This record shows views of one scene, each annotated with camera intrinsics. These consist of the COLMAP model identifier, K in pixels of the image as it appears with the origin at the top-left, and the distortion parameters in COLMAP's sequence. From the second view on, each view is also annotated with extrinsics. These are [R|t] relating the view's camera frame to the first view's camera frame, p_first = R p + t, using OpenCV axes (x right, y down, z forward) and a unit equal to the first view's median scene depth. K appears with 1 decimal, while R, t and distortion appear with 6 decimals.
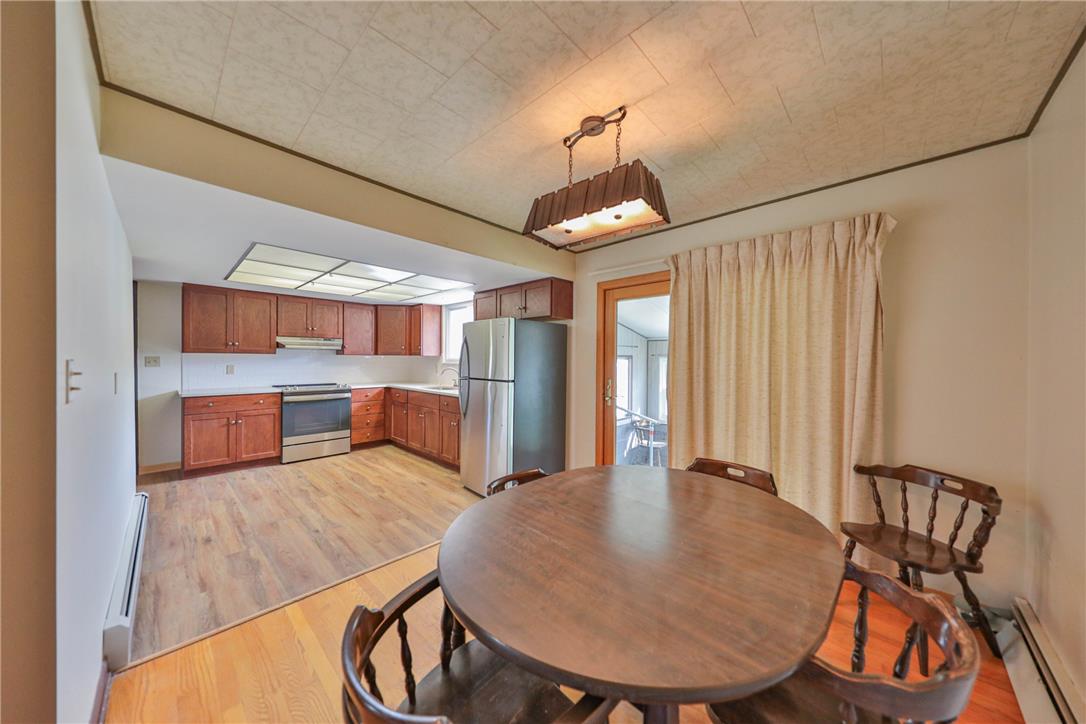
lens RADIAL K [[370.1, 0, 542.1], [0, 370.1, 358.3], [0, 0, 1]] dist [0.000783, -0.000295]
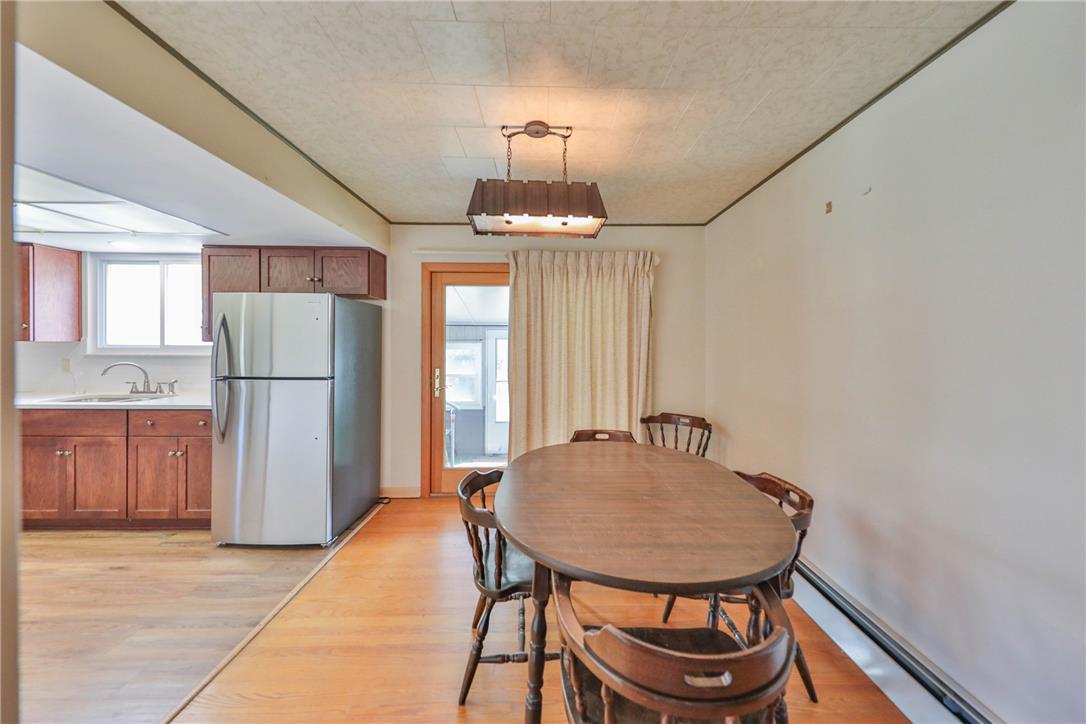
lens RADIAL K [[386.4, 0, 567.6], [0, 386.4, 341.2], [0, 0, 1]] dist [-0.001148, -0.000331]
pose [[0.684779, -0.001148, 0.728750, -0.291167], [-0.001259, 0.999995, 0.002759, -0.014816], [-0.728750, -0.002806, 0.684774, 0.090531]]
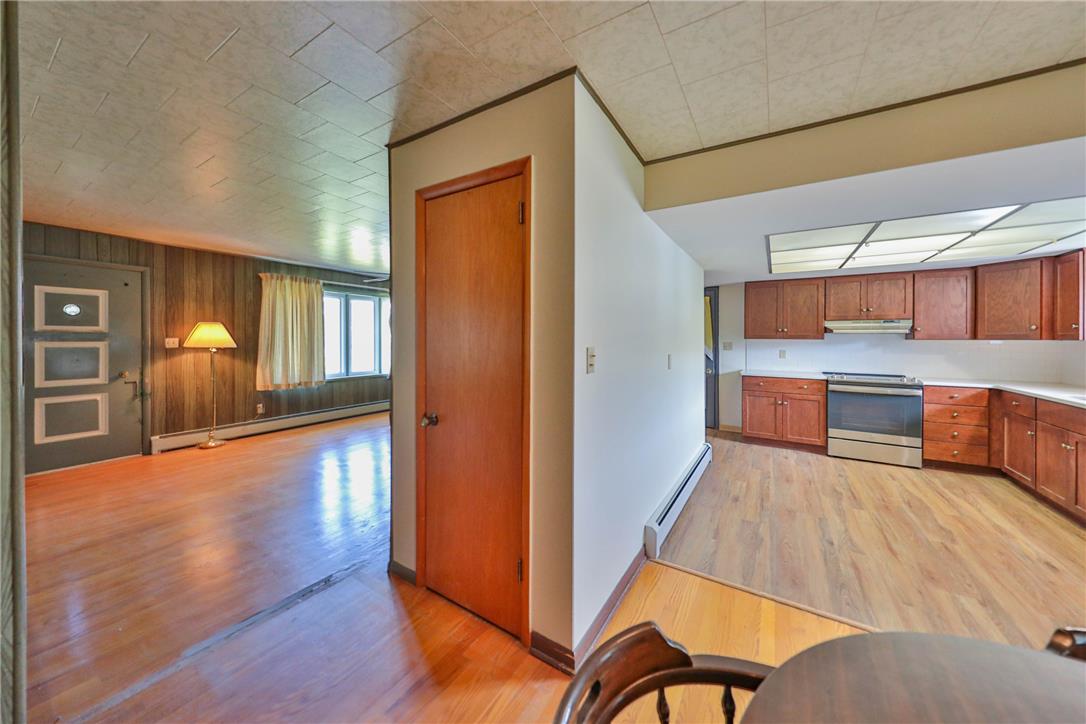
lens RADIAL K [[361.9, 0, 545.8], [0, 361.9, 338.3], [0, 0, 1]] dist [0.015383, -0.003045]
pose [[0.212355, -0.006725, -0.977169, 0.074566], [-0.003090, 0.999967, -0.007554, -0.006240], [0.977188, 0.004624, 0.212327, 0.119340]]
